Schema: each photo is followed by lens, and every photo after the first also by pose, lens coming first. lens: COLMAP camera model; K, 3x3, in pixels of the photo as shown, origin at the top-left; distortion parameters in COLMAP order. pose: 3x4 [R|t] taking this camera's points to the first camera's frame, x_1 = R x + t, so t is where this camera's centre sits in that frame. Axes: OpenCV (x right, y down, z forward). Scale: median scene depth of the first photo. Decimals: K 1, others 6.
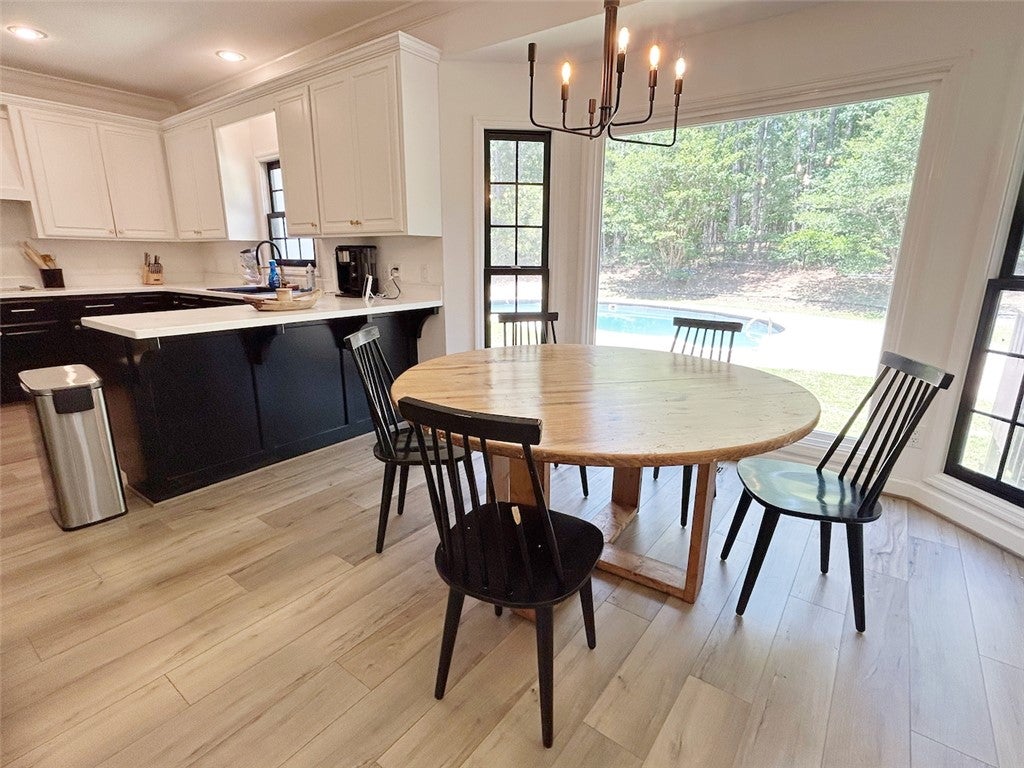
lens RADIAL K [[503.3, 0, 512.0], [0, 503.3, 384.0], [0, 0, 1]] dist [-0.002296, 0.001584]
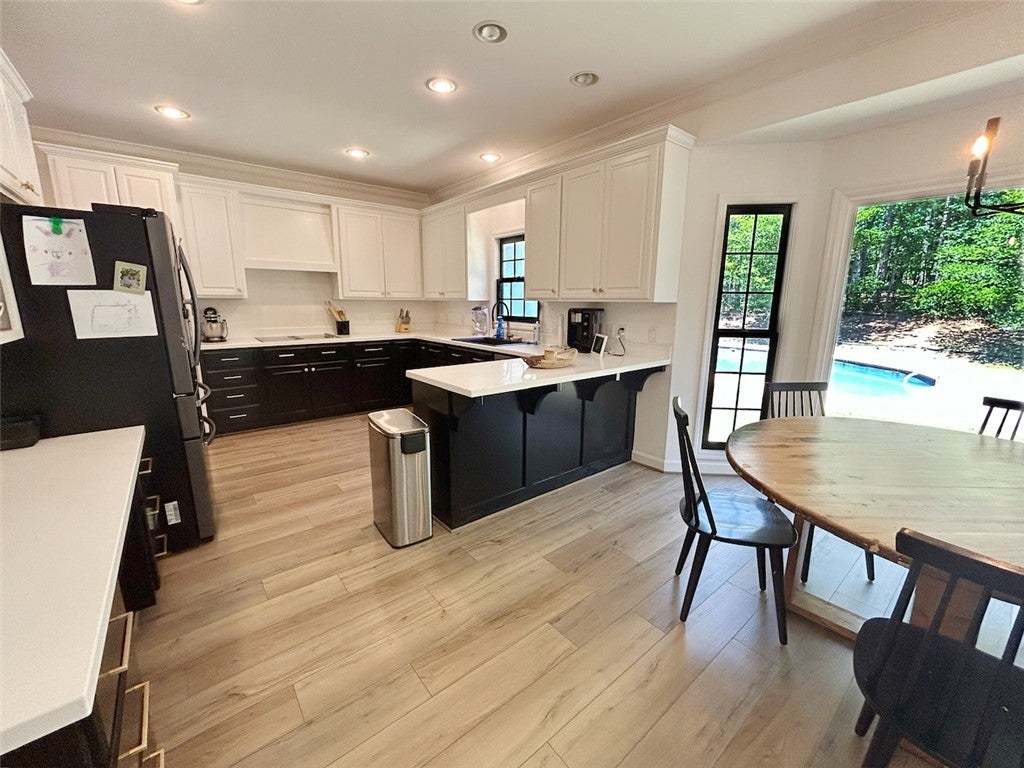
lens RADIAL K [[414.0, 0, 512.0], [0, 414.0, 384.0], [0, 0, 1]] dist [0.000155, 0.000182]
pose [[0.969884, 0.051782, -0.238001, -0.222186], [-0.064145, 0.996948, -0.044492, -0.043881], [0.234971, 0.058419, 0.970245, 0.040743]]
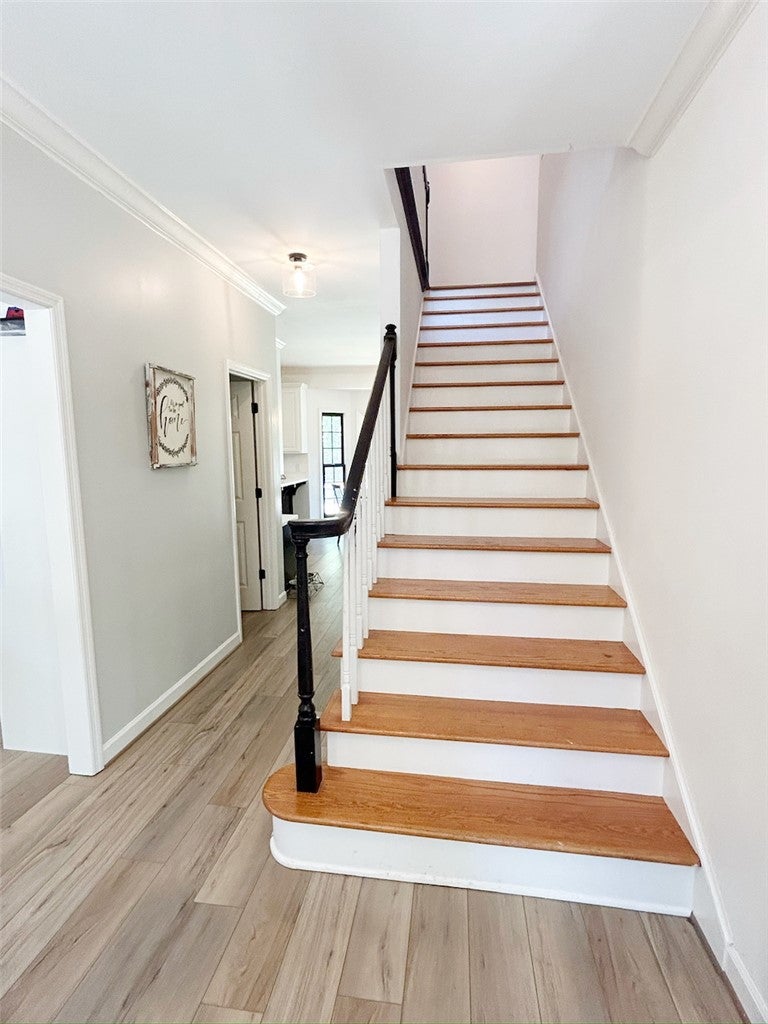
lens RADIAL K [[477.0, 0, 384.0], [0, 477.0, 512.0], [0, 0, 1]] dist [0.000148, 0.000109]
pose [[0.878567, -0.069975, 0.472465, -0.789841], [0.127920, 0.987545, -0.091609, 0.217186], [-0.460170, 0.140922, 0.876575, -1.001540]]
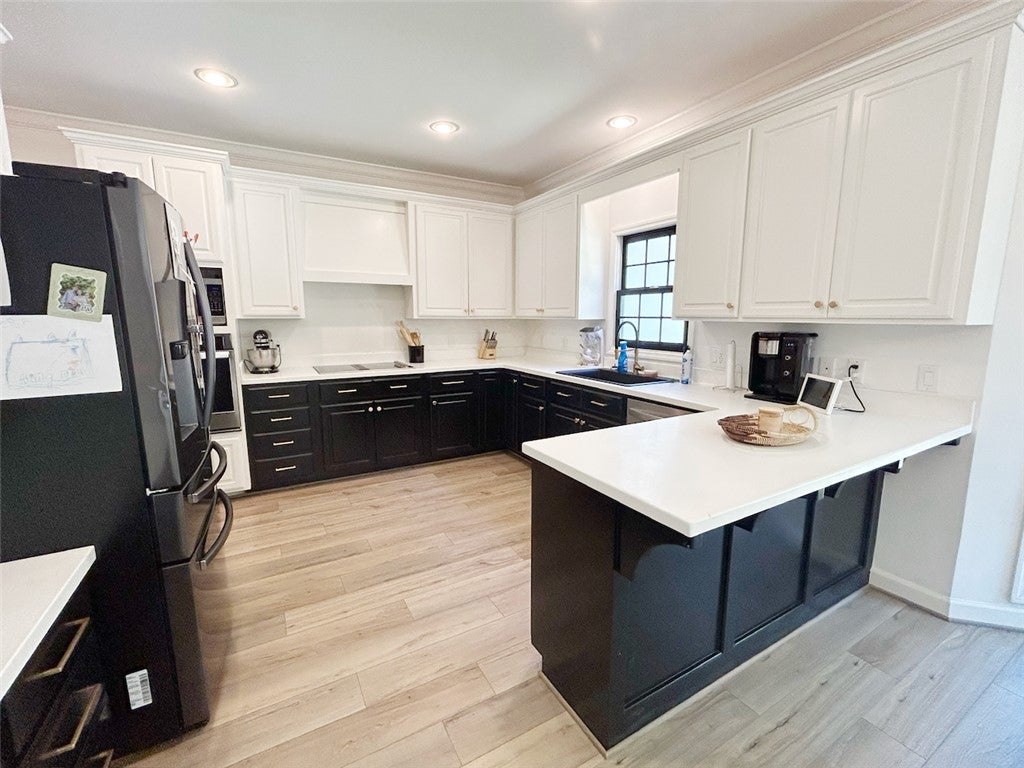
lens RADIAL K [[436.9, 0, 512.0], [0, 436.9, 384.0], [0, 0, 1]] dist [0.000883, -0.000061]
pose [[0.918948, 0.058795, -0.389971, -0.391444], [-0.095171, 0.992661, -0.074607, -0.105551], [0.382722, 0.105674, 0.917800, 0.246980]]
